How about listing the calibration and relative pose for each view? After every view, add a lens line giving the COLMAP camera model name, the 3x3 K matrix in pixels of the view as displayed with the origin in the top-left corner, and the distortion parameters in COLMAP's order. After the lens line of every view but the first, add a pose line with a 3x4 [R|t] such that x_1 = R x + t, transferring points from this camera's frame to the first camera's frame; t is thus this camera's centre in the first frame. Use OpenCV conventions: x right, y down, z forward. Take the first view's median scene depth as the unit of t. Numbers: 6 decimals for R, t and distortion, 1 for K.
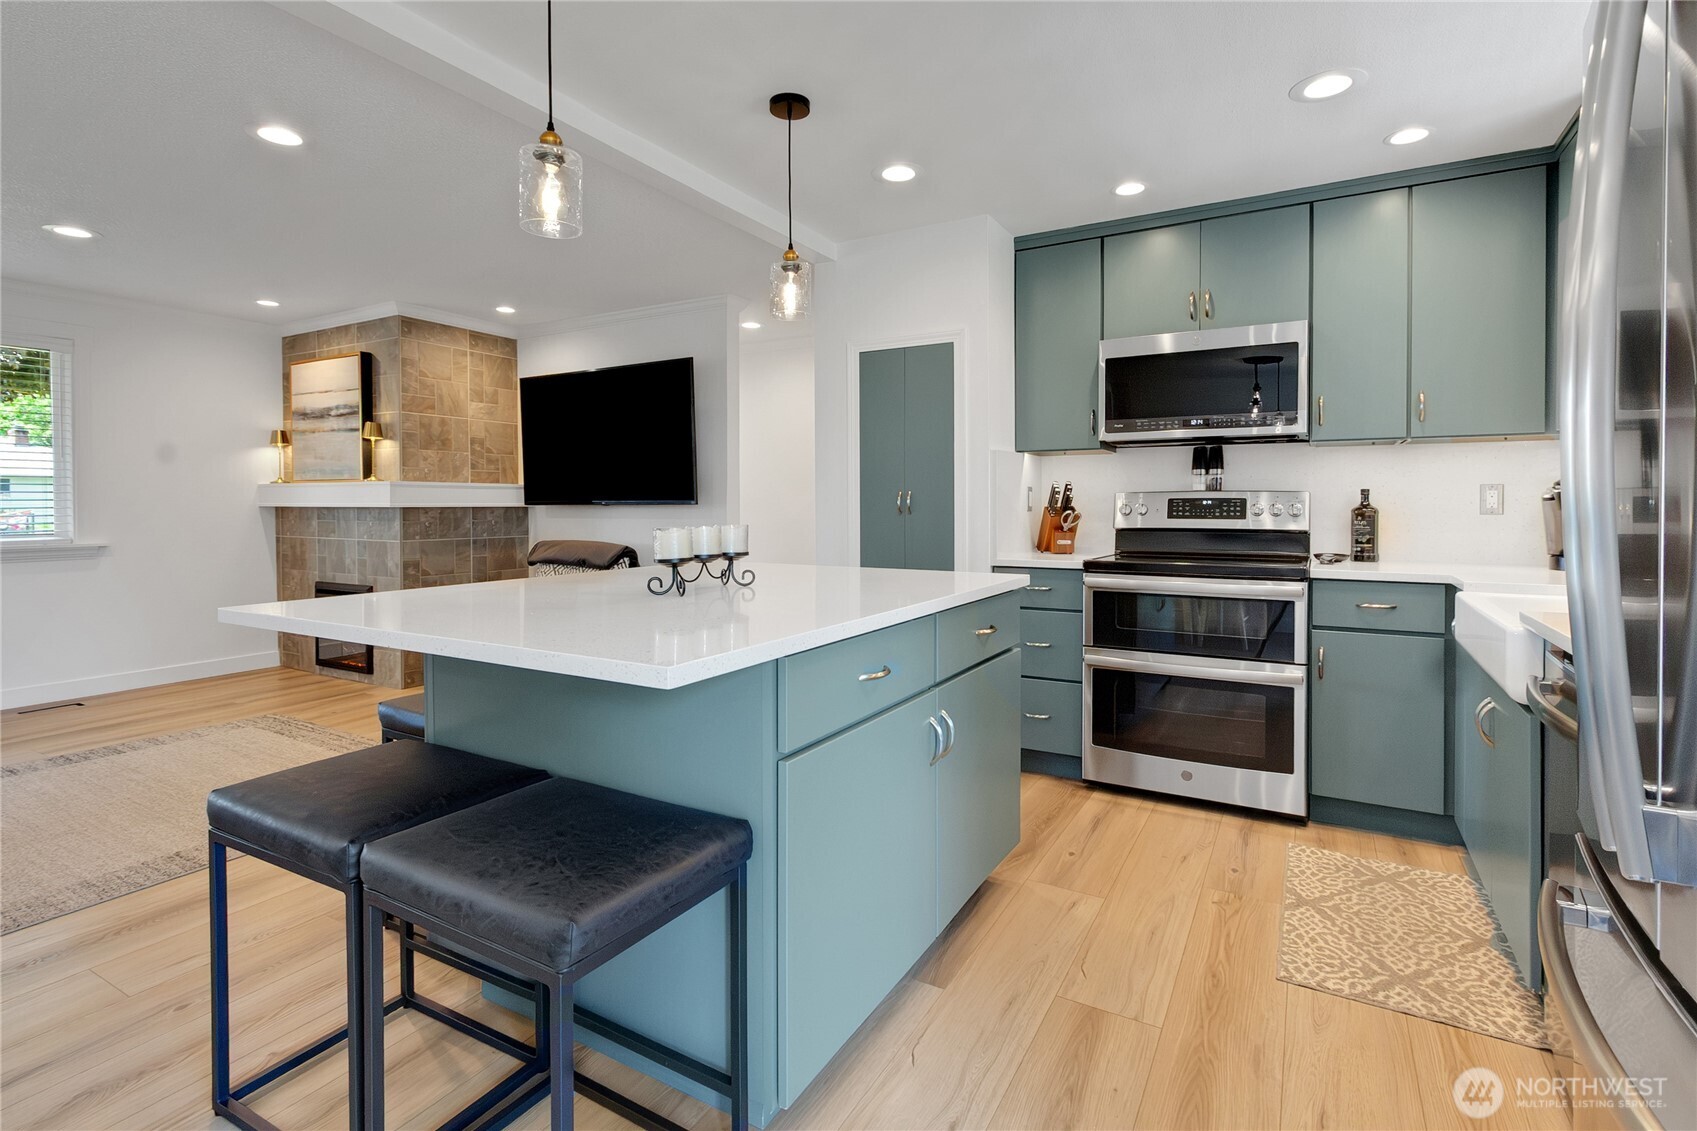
lens RADIAL K [[789.7, 0, 894.0], [0, 789.7, 524.1], [0, 0, 1]] dist [-0.018420, -0.000428]
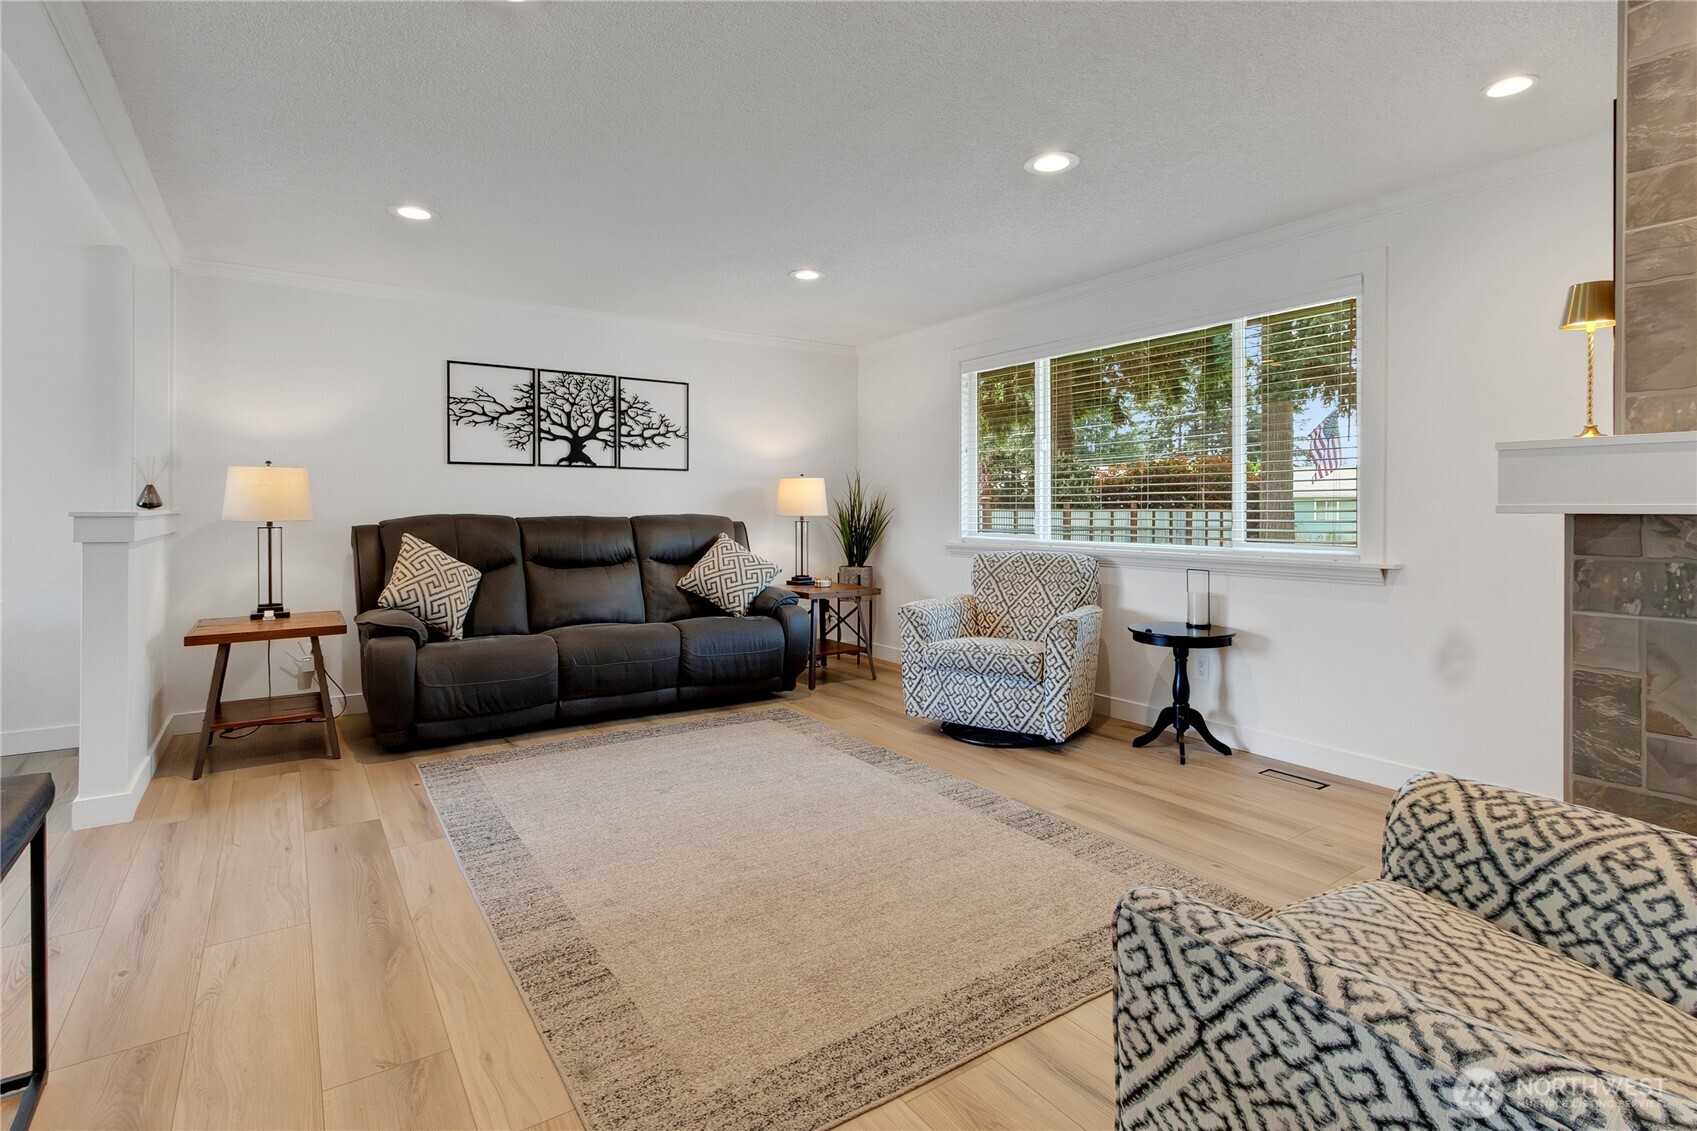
lens RADIAL K [[840.9, 0, 854.4], [0, 840.9, 509.4], [0, 0, 1]] dist [0.004010, -0.000370]
pose [[-0.470905, 0.003432, -0.882177, -0.146270], [-0.018313, 0.999739, 0.013665, -0.021800], [0.881994, 0.022590, -0.470719, 0.858495]]
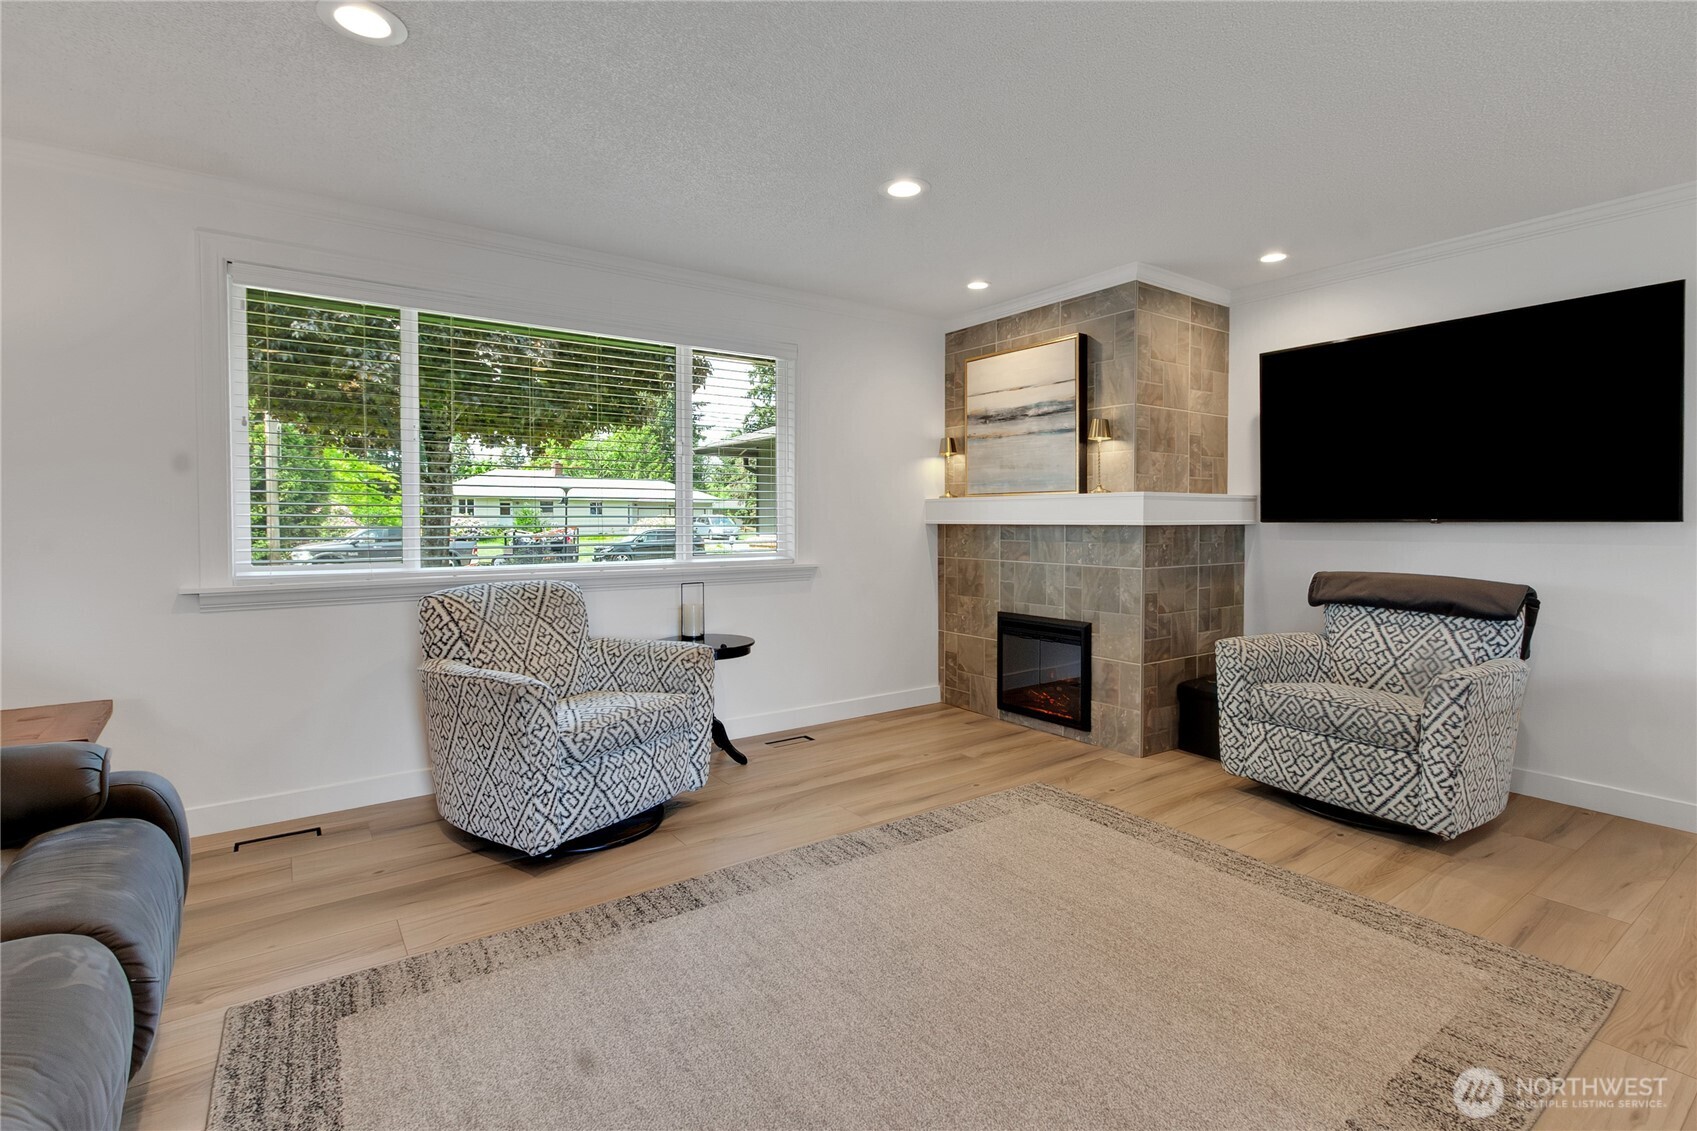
lens RADIAL K [[782.5, 0, 844.5], [0, 782.5, 543.5], [0, 0, 1]] dist [-0.001157, 0.000509]
pose [[0.894027, 0.010875, -0.447882, -0.523864], [-0.009649, 0.999941, 0.005019, -0.004145], [0.447910, -0.000165, 0.894079, 0.161829]]
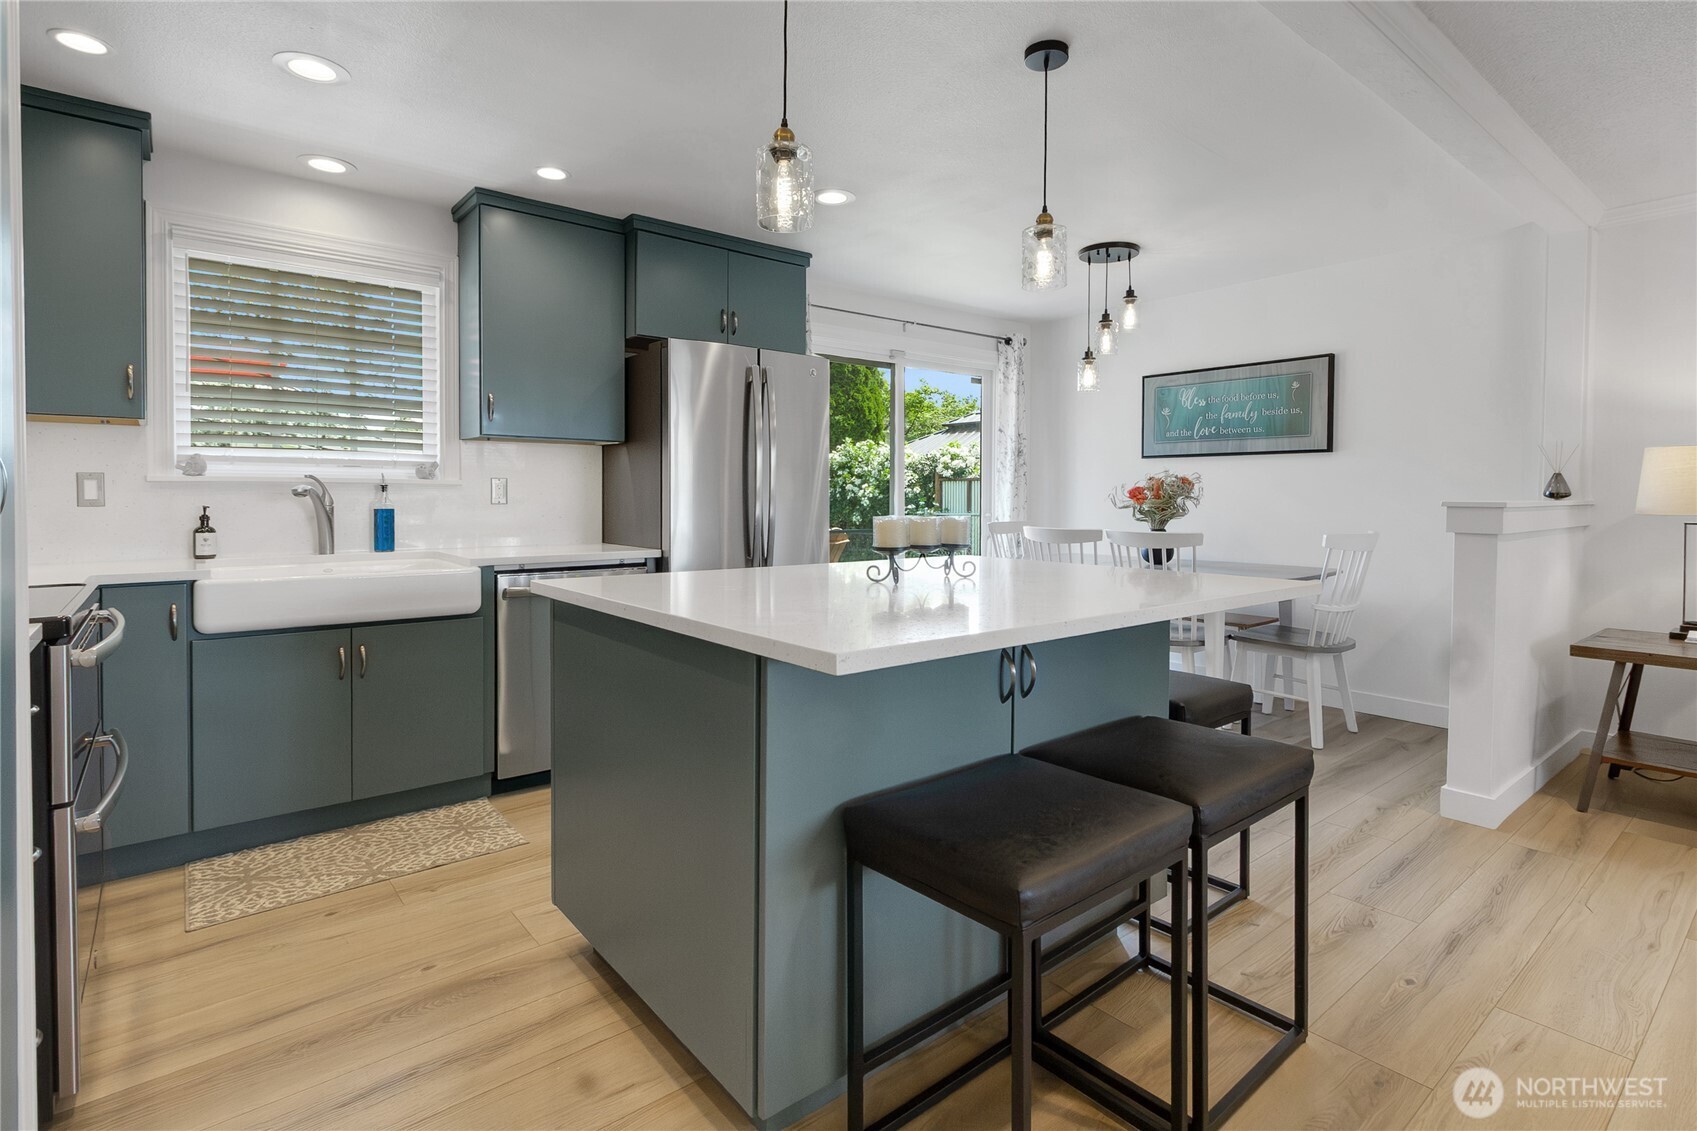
lens RADIAL K [[840.9, 0, 854.4], [0, 840.9, 509.4], [0, 0, 1]] dist [0.004010, -0.000370]
pose [[-0.916511, -0.009203, 0.399904, -0.242469], [0.006458, 0.999265, 0.037798, -0.021921], [-0.399958, 0.037225, -0.915777, 0.820269]]
